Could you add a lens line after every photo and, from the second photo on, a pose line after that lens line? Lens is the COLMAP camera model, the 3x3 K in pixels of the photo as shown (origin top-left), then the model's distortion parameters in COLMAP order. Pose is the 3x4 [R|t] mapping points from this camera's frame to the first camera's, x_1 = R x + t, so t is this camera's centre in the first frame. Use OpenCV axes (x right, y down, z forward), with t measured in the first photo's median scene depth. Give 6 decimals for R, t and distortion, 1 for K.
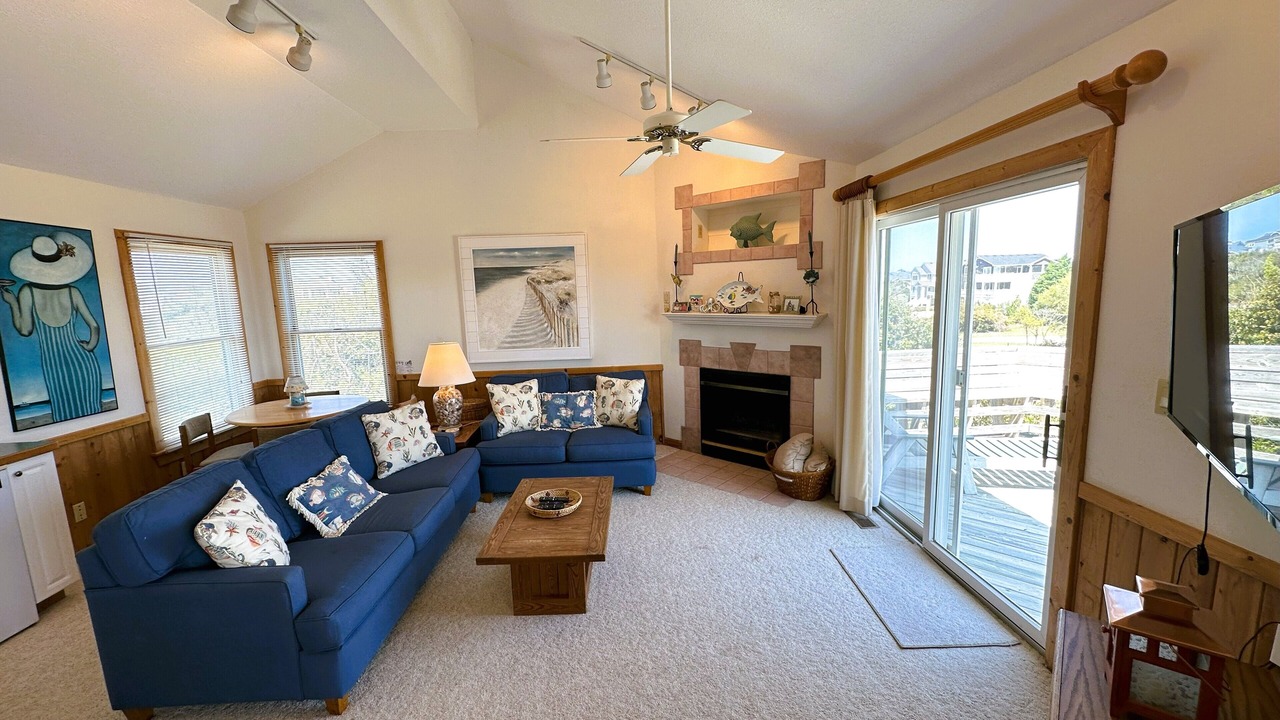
lens RADIAL K [[513.7, 0, 635.0], [0, 513.7, 361.2], [0, 0, 1]] dist [0.000800, 0.000540]
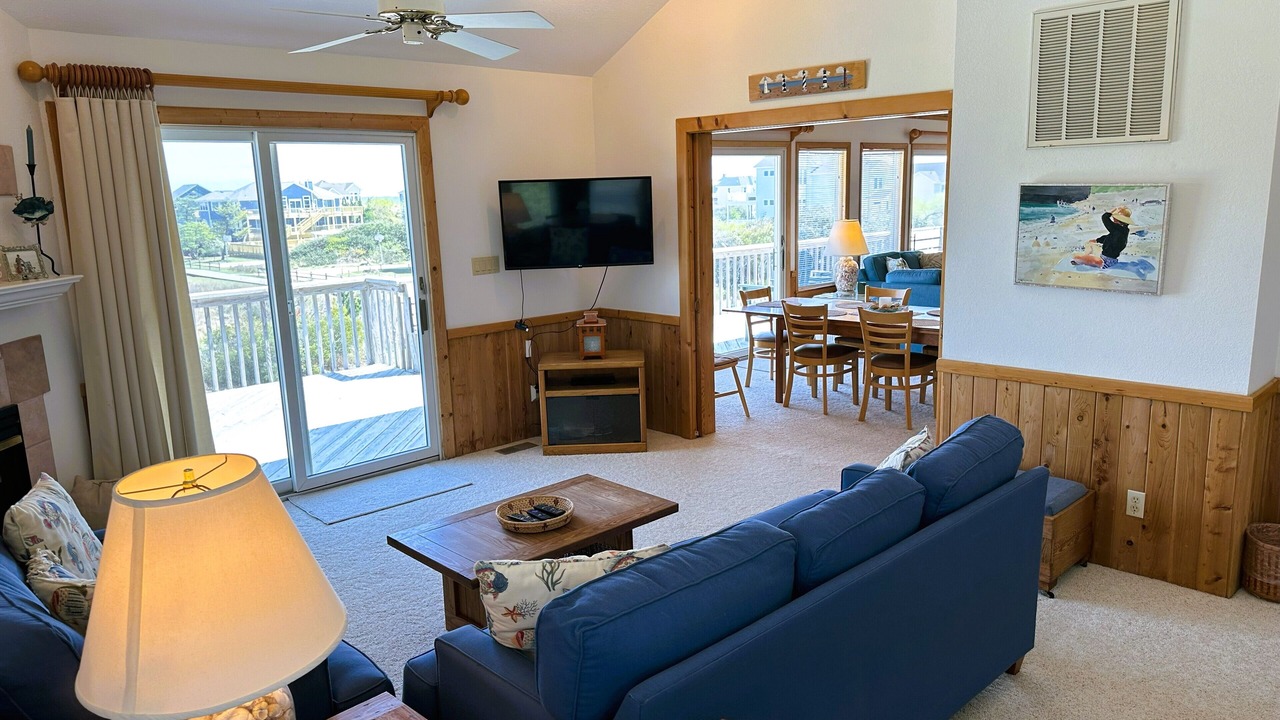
lens RADIAL K [[902.9, 0, 645.3], [0, 902.9, 368.2], [0, 0, 1]] dist [0.064941, -0.075153]
pose [[-0.677585, -0.097612, 0.728938, -0.751226], [0.152510, 0.950958, 0.269108, -0.148095], [-0.719458, 0.293514, -0.629468, 1.066103]]
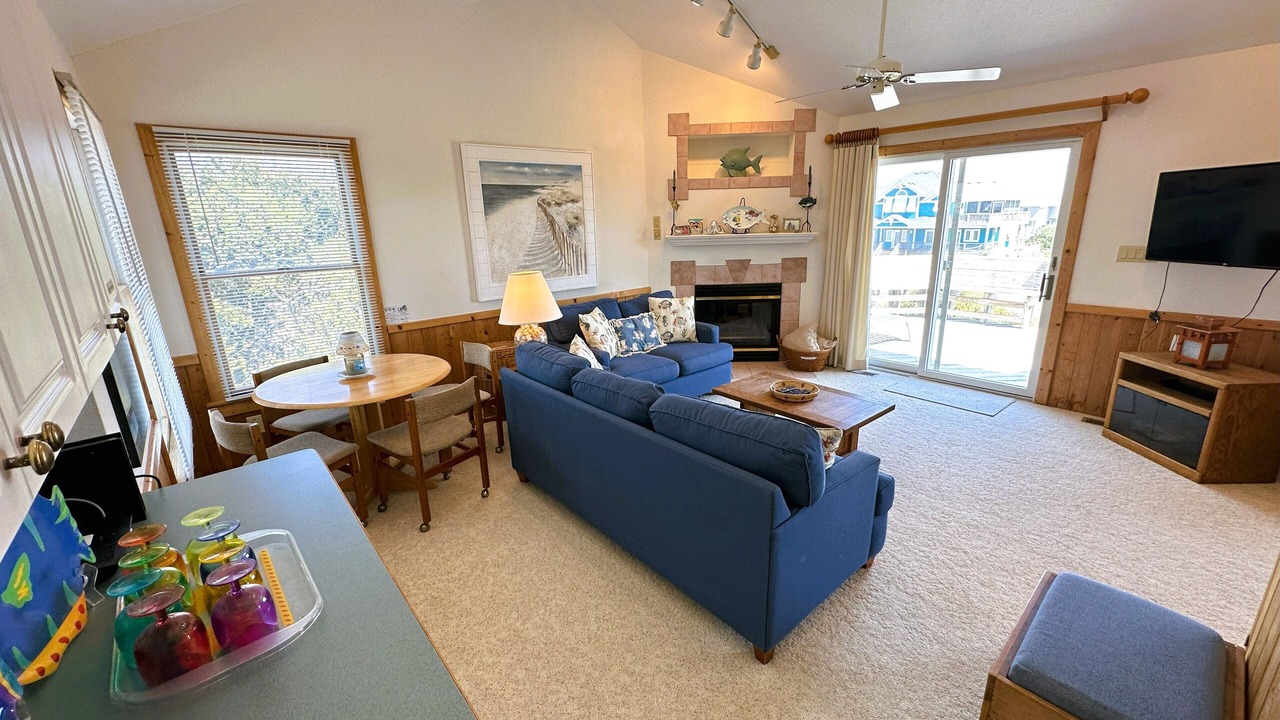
lens RADIAL K [[513.7, 0, 642.0], [0, 513.7, 361.0], [0, 0, 1]] dist [0.000800, 0.000540]
pose [[0.775233, -0.162258, 0.610481, -0.746303], [0.094011, 0.985320, 0.142503, 0.005316], [-0.624641, -0.053081, 0.779106, 0.203614]]
